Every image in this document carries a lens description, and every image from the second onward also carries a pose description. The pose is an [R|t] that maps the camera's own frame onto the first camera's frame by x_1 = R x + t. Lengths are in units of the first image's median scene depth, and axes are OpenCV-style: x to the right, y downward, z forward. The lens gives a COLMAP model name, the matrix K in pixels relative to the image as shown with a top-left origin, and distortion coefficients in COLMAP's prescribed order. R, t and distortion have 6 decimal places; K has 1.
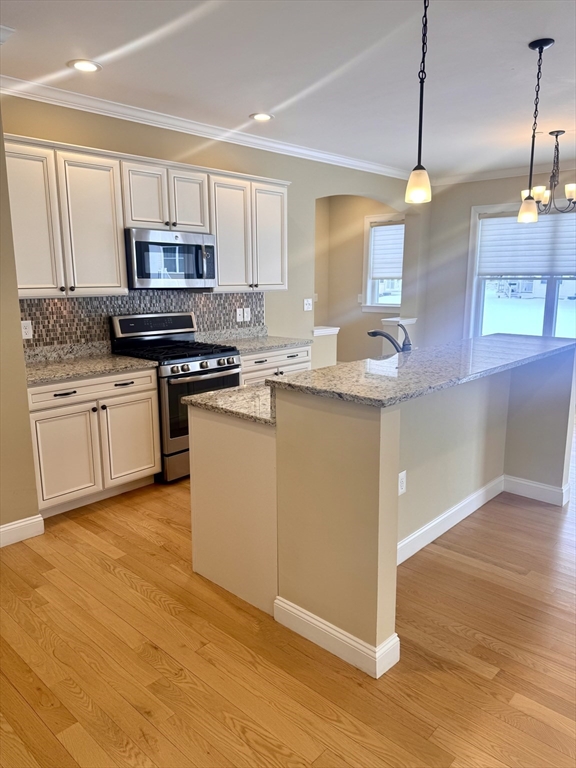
lens RADIAL K [[545.2, 0, 288.0], [0, 545.2, 384.0], [0, 0, 1]] dist [0.106229, -0.179568]
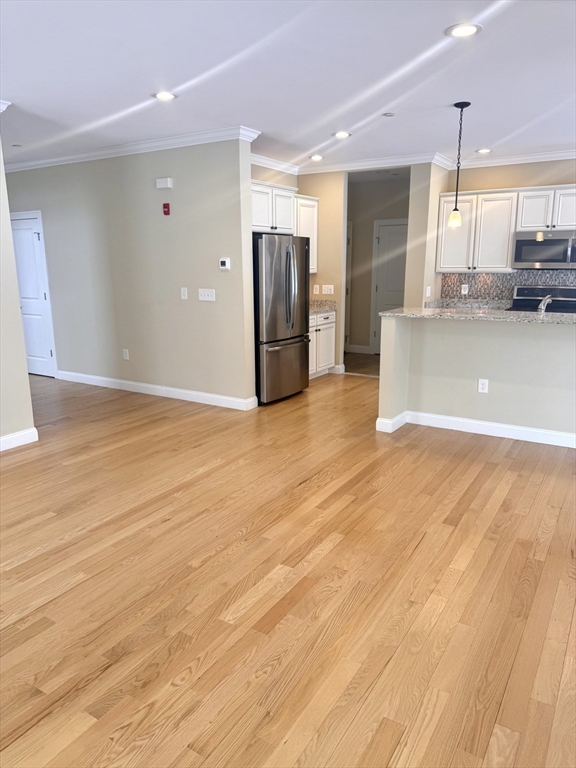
lens RADIAL K [[552.8, 0, 286.4], [0, 552.8, 377.5], [0, 0, 1]] dist [0.036803, -0.005843]
pose [[0.193107, 0.209605, -0.958528, 1.226672], [-0.187558, 0.966787, 0.173625, -0.020044], [0.963084, 0.146251, 0.226007, 0.017138]]
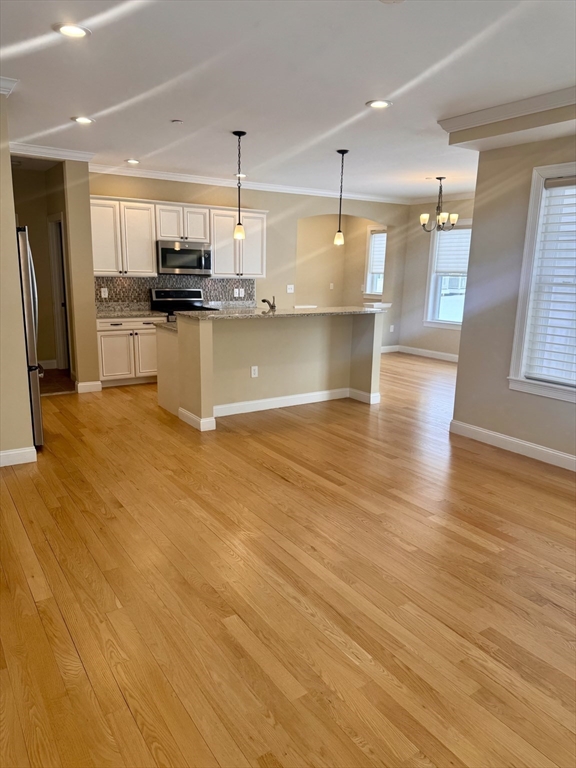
lens RADIAL K [[545.2, 0, 288.0], [0, 545.2, 384.0], [0, 0, 1]] dist [0.106229, -0.179568]
pose [[0.973087, 0.073980, -0.218239, 0.554073], [-0.070877, 0.997242, 0.022025, 0.122556], [0.219267, -0.005964, 0.975647, -0.689527]]
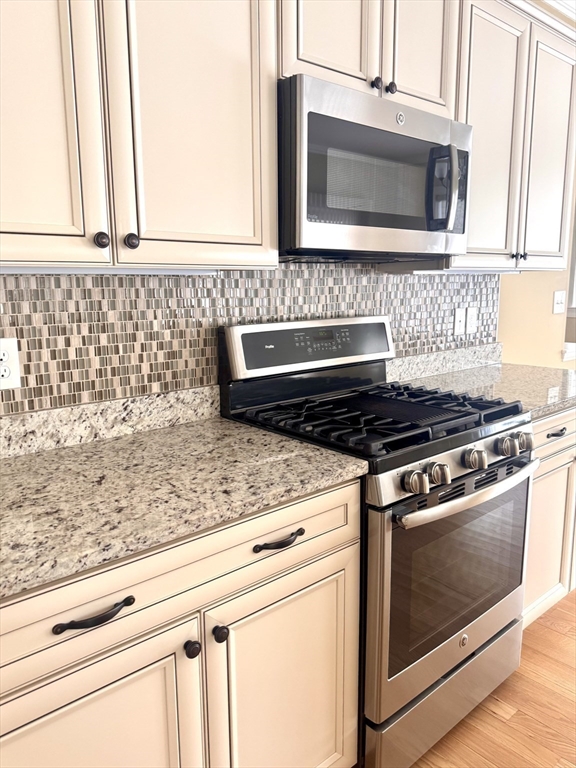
lens RADIAL K [[571.0, 0, 288.0], [0, 571.0, 384.0], [0, 0, 1]] dist [0.080788, -0.003538]
pose [[0.994050, 0.020736, -0.106931, -0.238143], [-0.021966, 0.999705, -0.010339, -0.080628], [0.106685, 0.012626, 0.994213, 0.614197]]
